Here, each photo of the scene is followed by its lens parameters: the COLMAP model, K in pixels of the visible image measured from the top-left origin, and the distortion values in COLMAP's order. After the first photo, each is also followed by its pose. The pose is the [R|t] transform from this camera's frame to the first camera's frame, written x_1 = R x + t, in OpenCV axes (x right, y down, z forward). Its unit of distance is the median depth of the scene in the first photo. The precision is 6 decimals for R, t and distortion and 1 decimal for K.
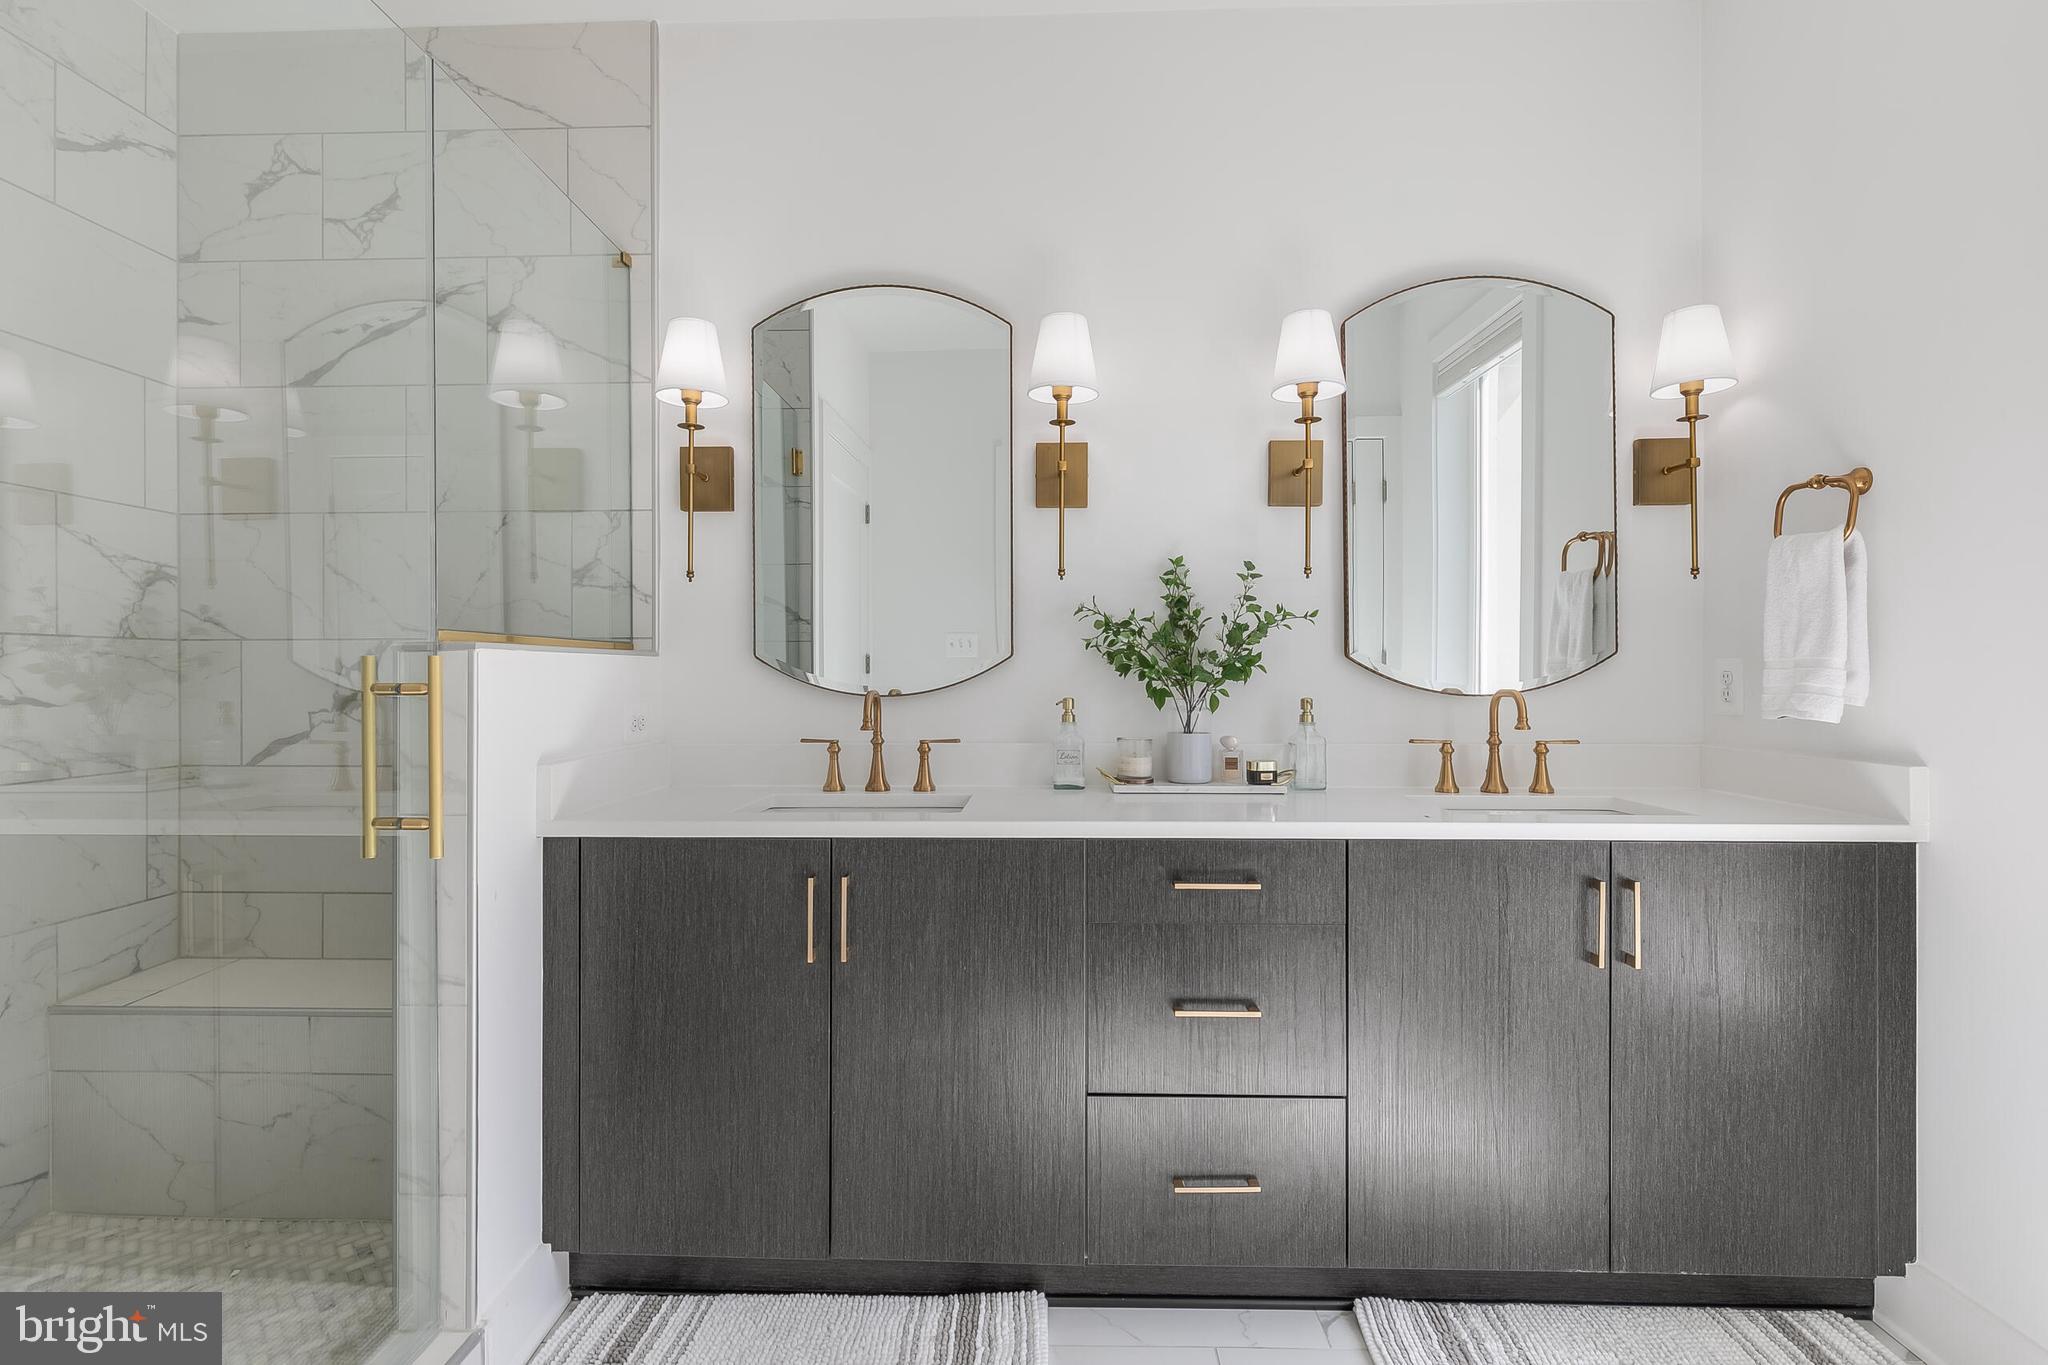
lens RADIAL K [[963.3, 0, 1024.0], [0, 963.3, 682.5], [0, 0, 1]] dist [-0.003433, -0.000580]
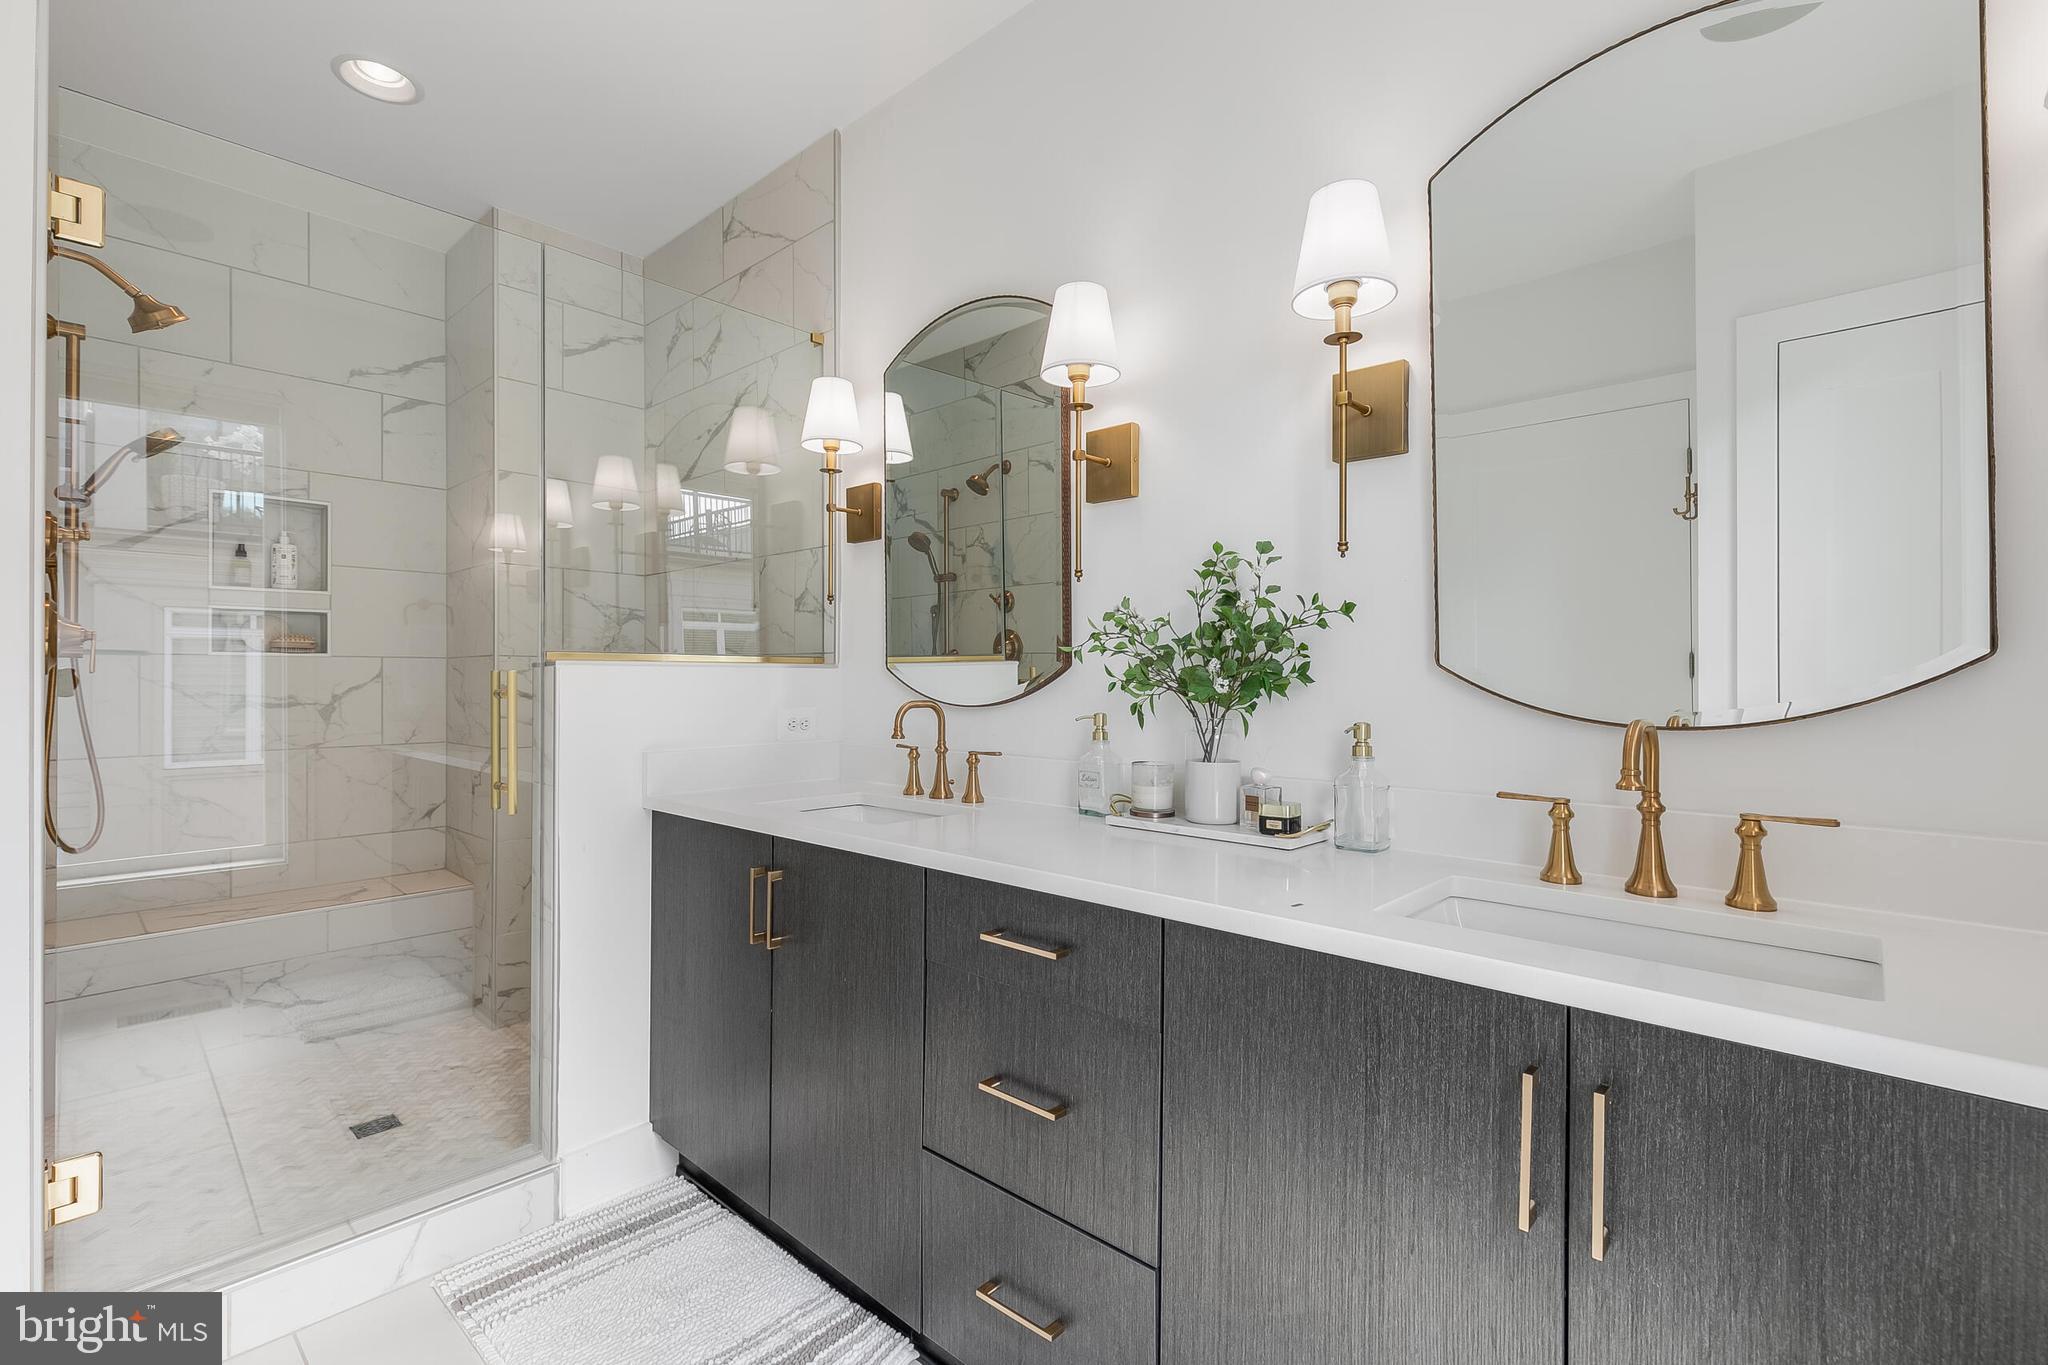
lens RADIAL K [[924.0, 0, 1024.0], [0, 924.0, 682.5], [0, 0, 1]] dist [0.002924, -0.000069]
pose [[0.751525, 0.006156, -0.659676, 0.571772], [-0.008767, 0.999961, -0.000657, -0.011273], [0.659646, 0.006277, 0.751550, 0.319096]]
